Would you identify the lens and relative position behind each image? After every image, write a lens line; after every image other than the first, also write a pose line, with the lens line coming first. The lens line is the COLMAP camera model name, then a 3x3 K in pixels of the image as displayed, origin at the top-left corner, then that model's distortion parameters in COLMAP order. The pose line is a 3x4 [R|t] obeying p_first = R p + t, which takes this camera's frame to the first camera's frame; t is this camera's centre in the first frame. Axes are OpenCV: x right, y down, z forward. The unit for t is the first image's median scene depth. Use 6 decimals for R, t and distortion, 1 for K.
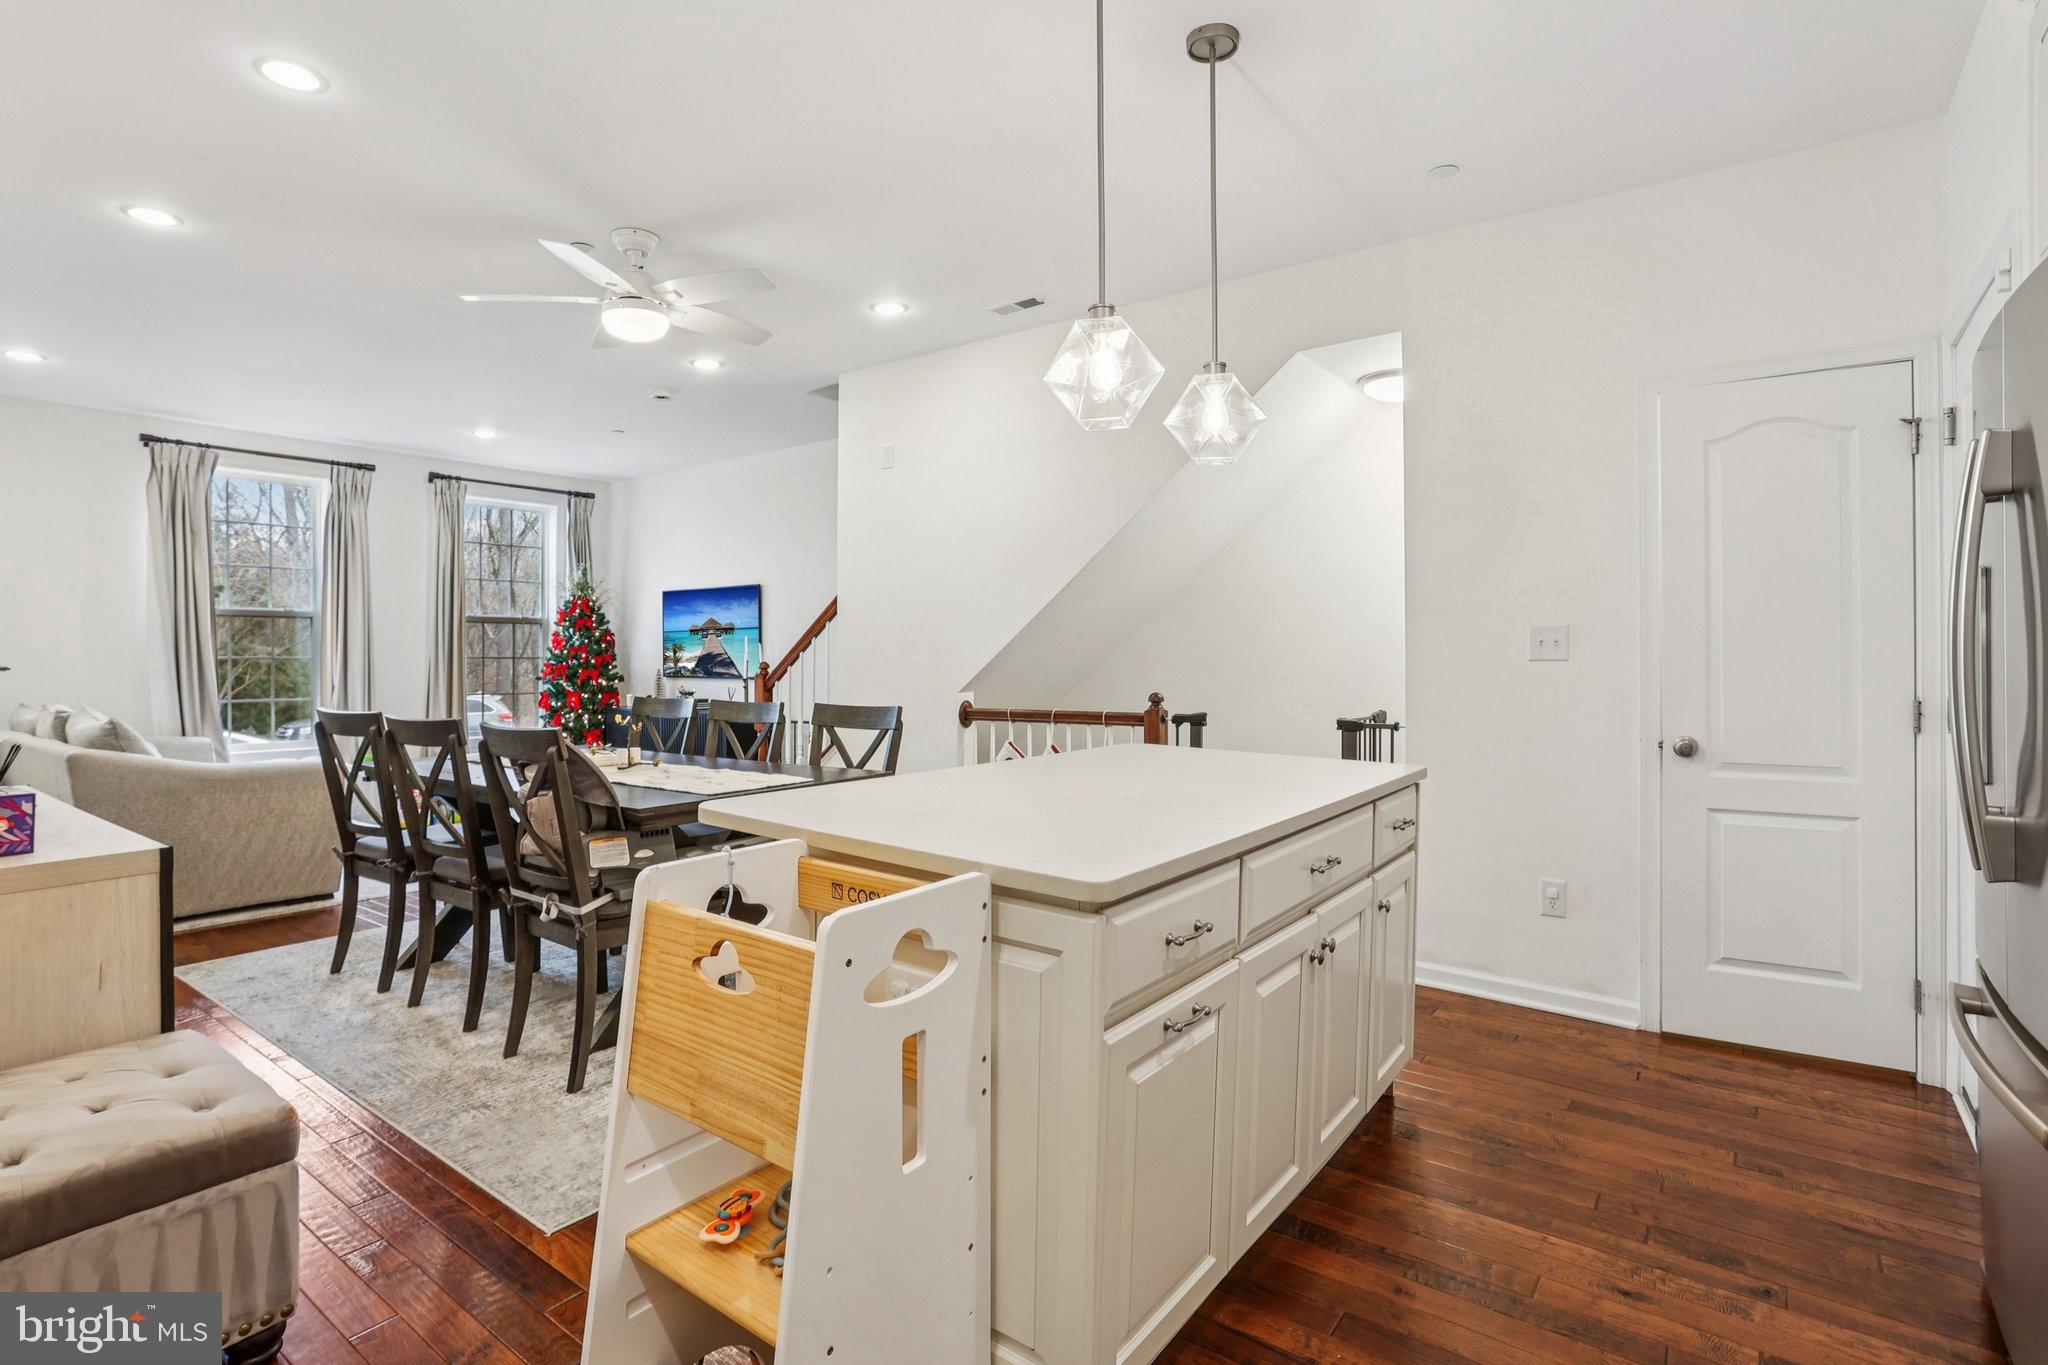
lens RADIAL K [[1021.1, 0, 1000.6], [0, 1021.1, 653.6], [0, 0, 1]] dist [-0.057860, 0.035548]
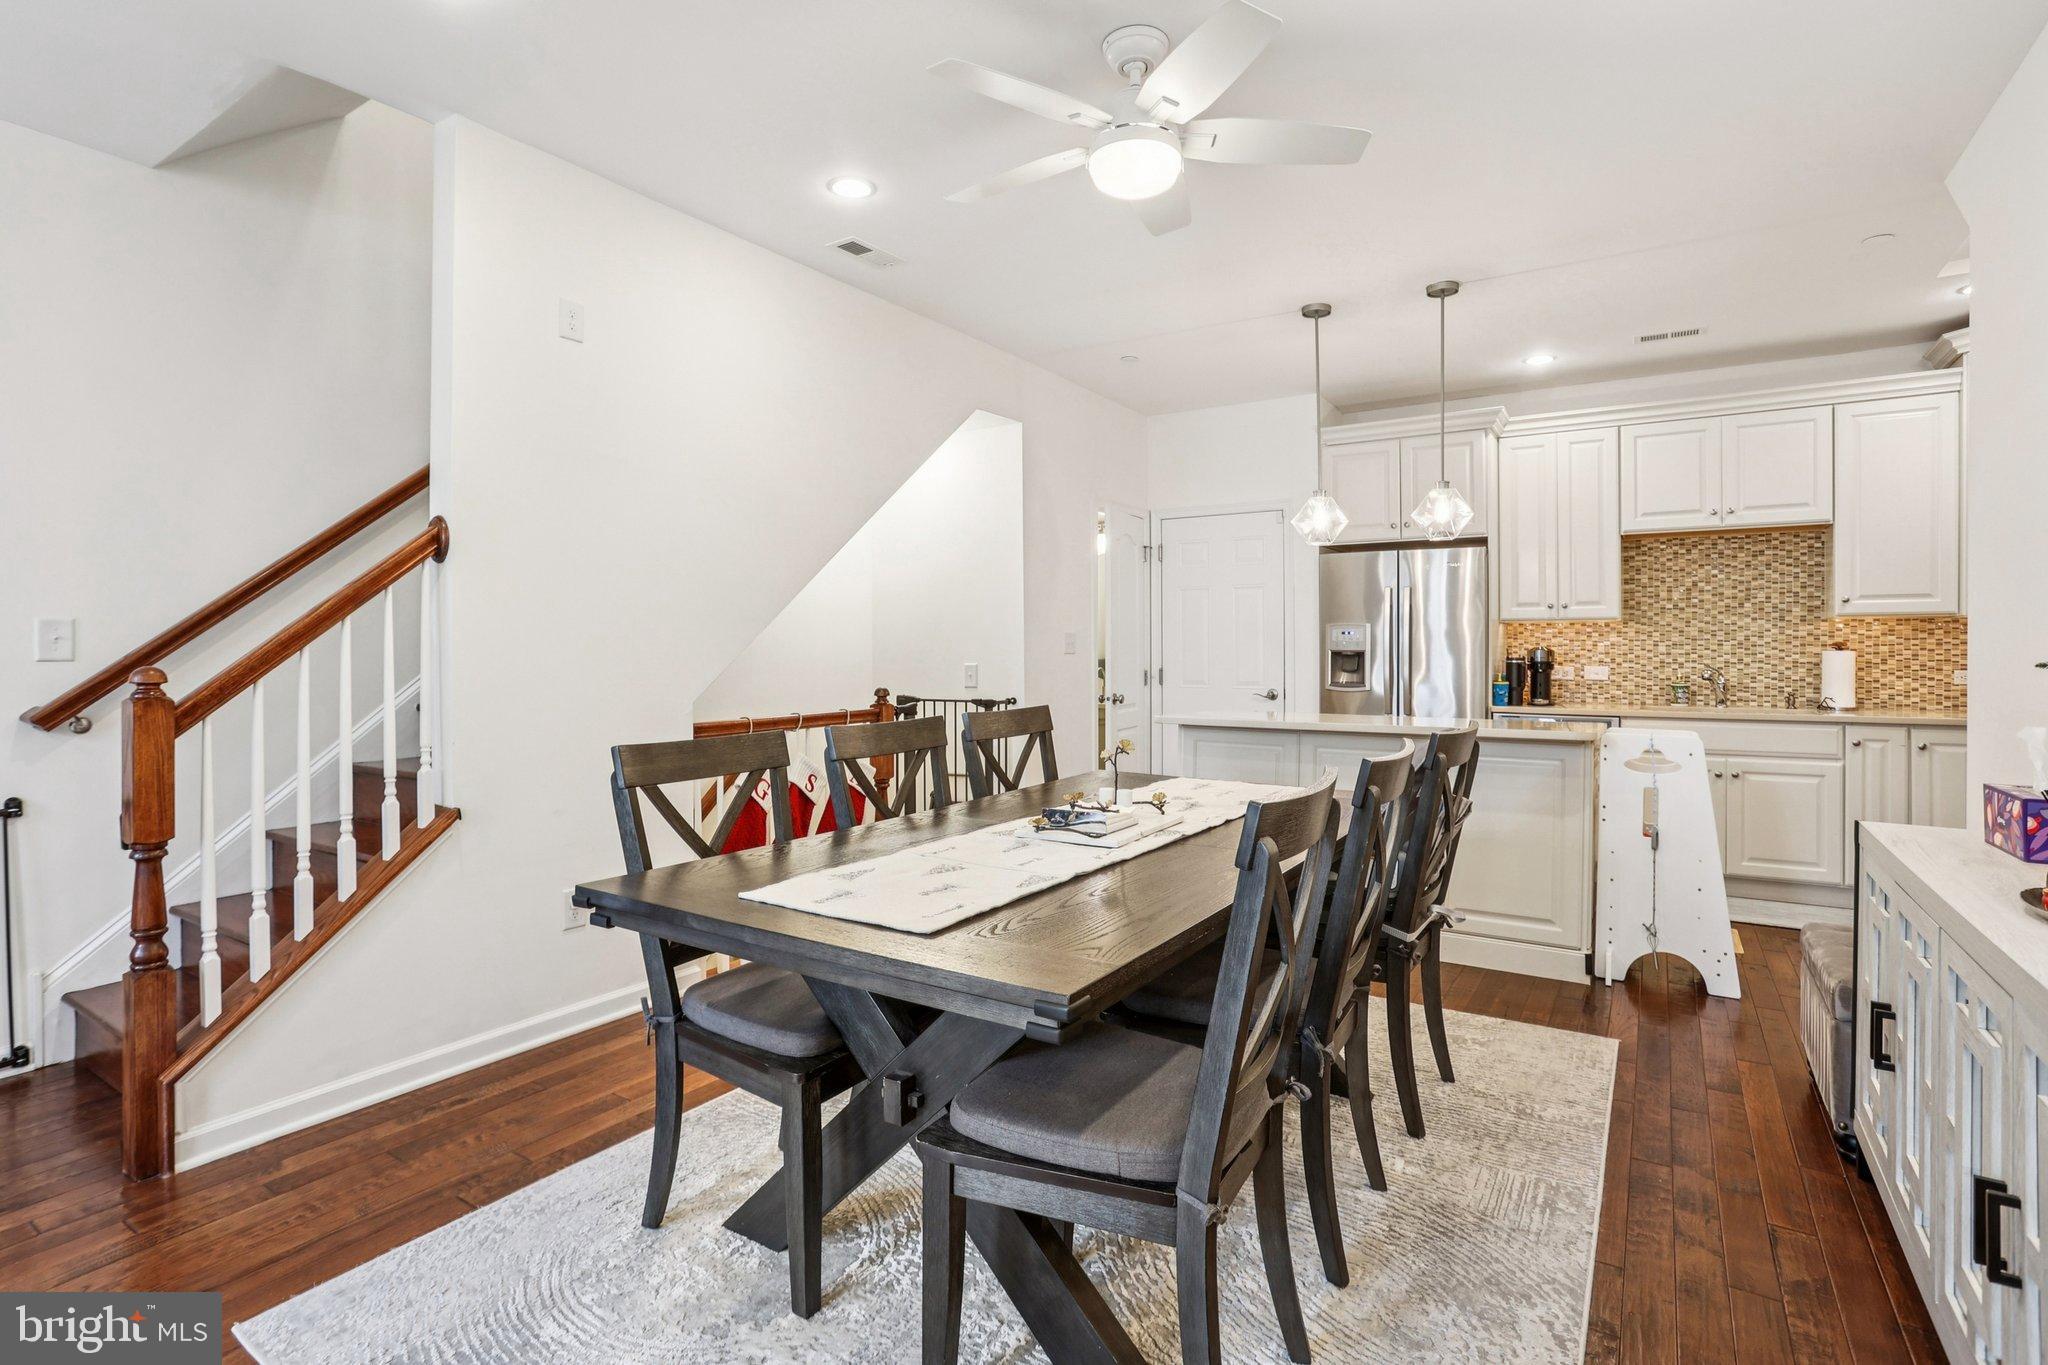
lens RADIAL K [[1029.3, 0, 1008.1], [0, 1029.3, 646.1], [0, 0, 1]] dist [-0.064481, 0.036387]
pose [[-0.084731, 0.002862, 0.996400, -0.616461], [0.001211, 0.999995, -0.002769, -0.001266], [-0.996403, 0.000972, -0.084734, 0.673865]]
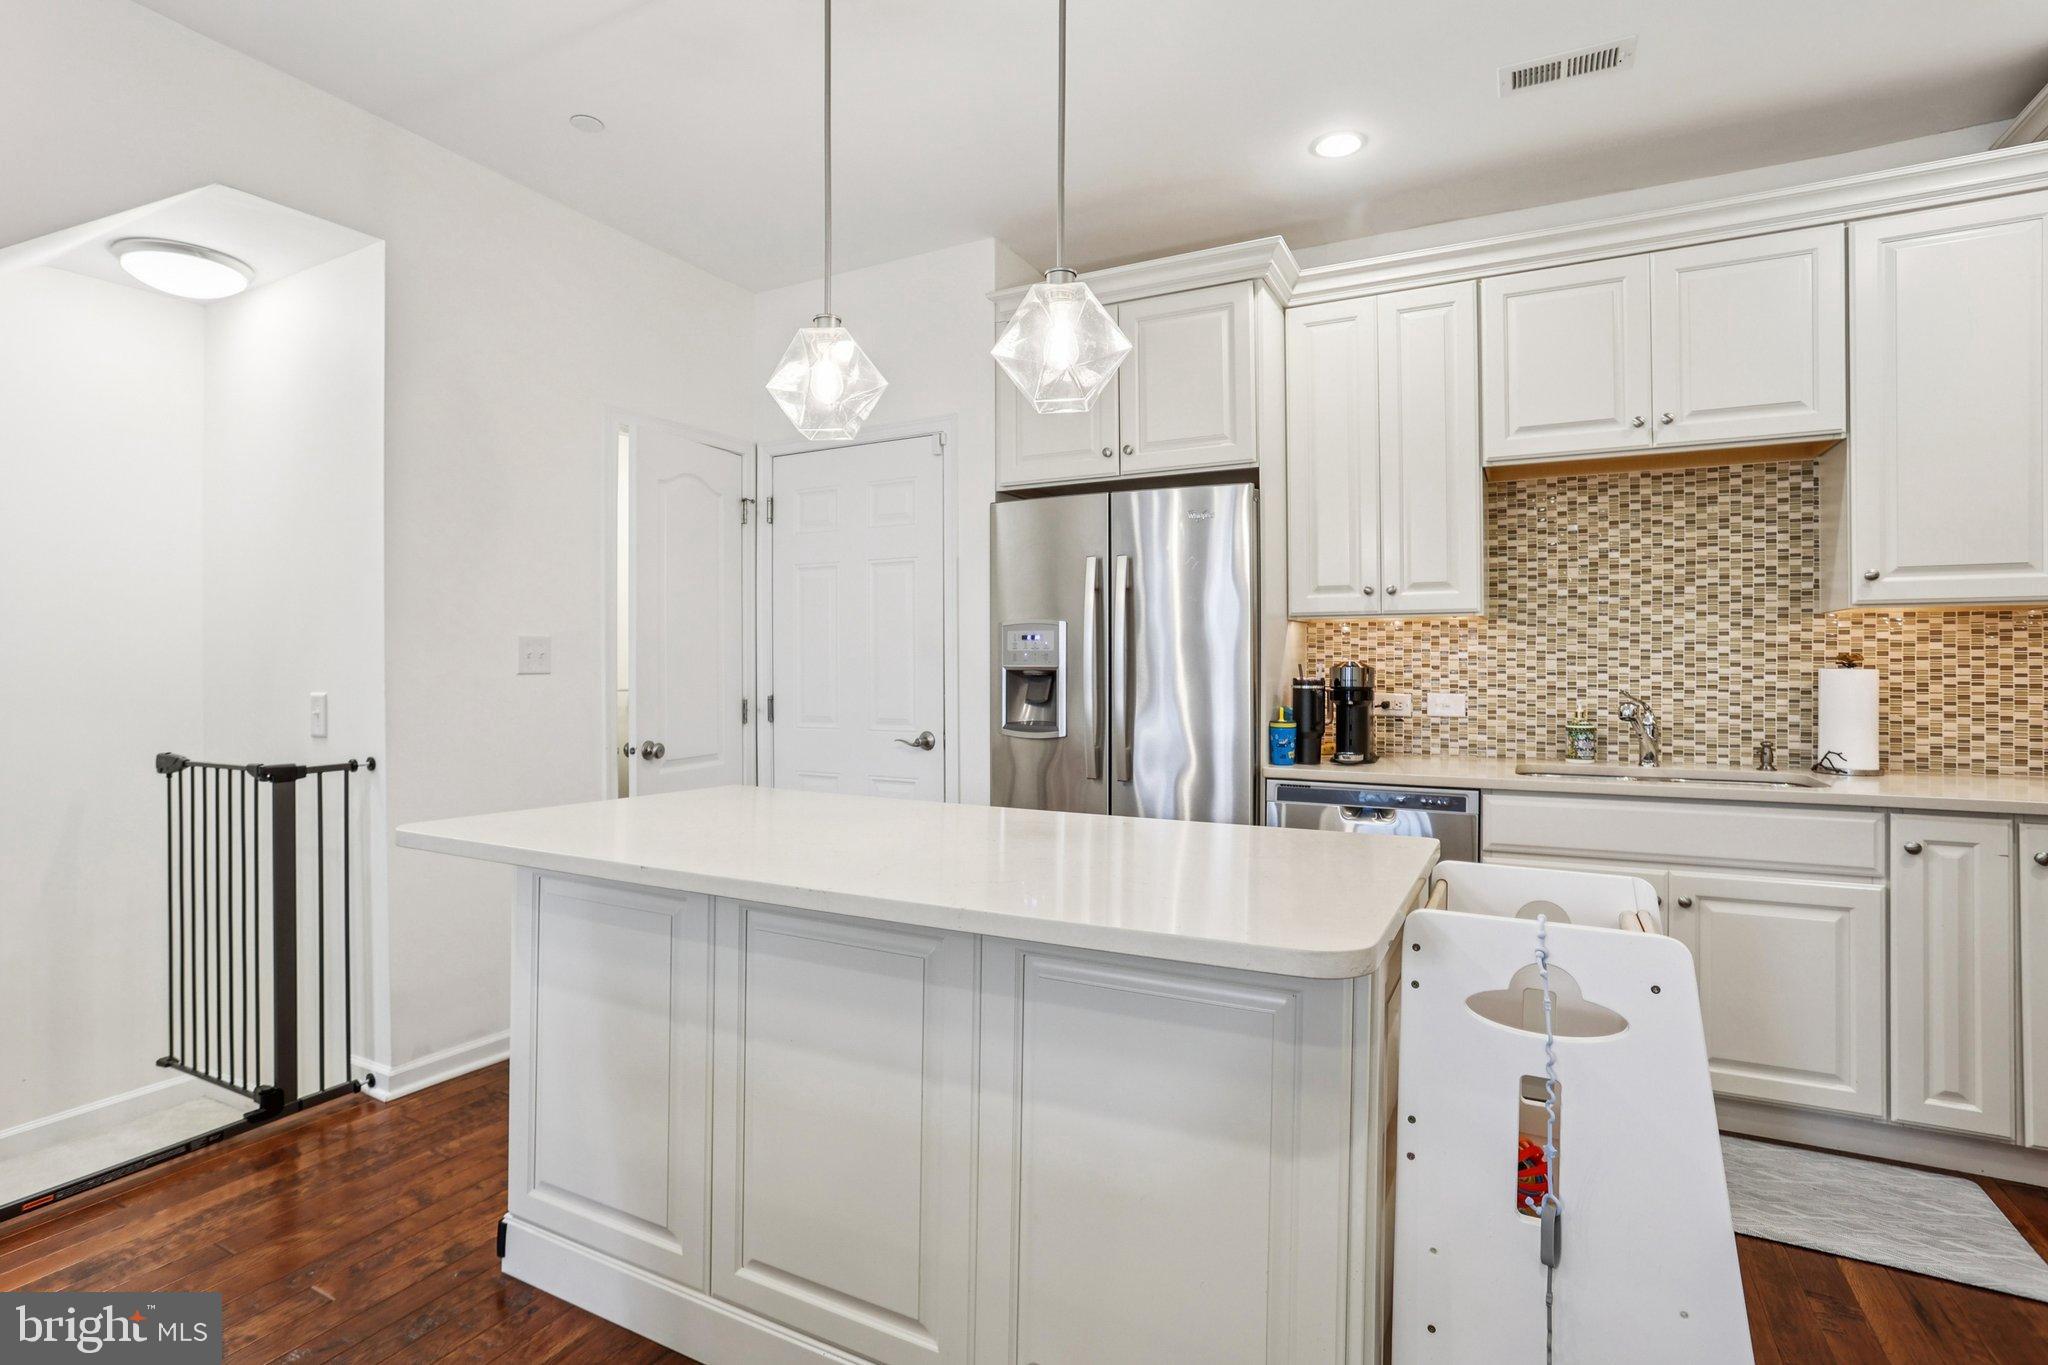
lens RADIAL K [[1023.5, 0, 1021.8], [0, 1023.5, 654.8], [0, 0, 1]] dist [-0.059863, 0.035414]
pose [[-0.186665, 0.007514, 0.982395, -0.246216], [0.001557, 0.999972, -0.007353, -0.002385], [-0.982422, 0.000157, -0.186672, 0.393967]]
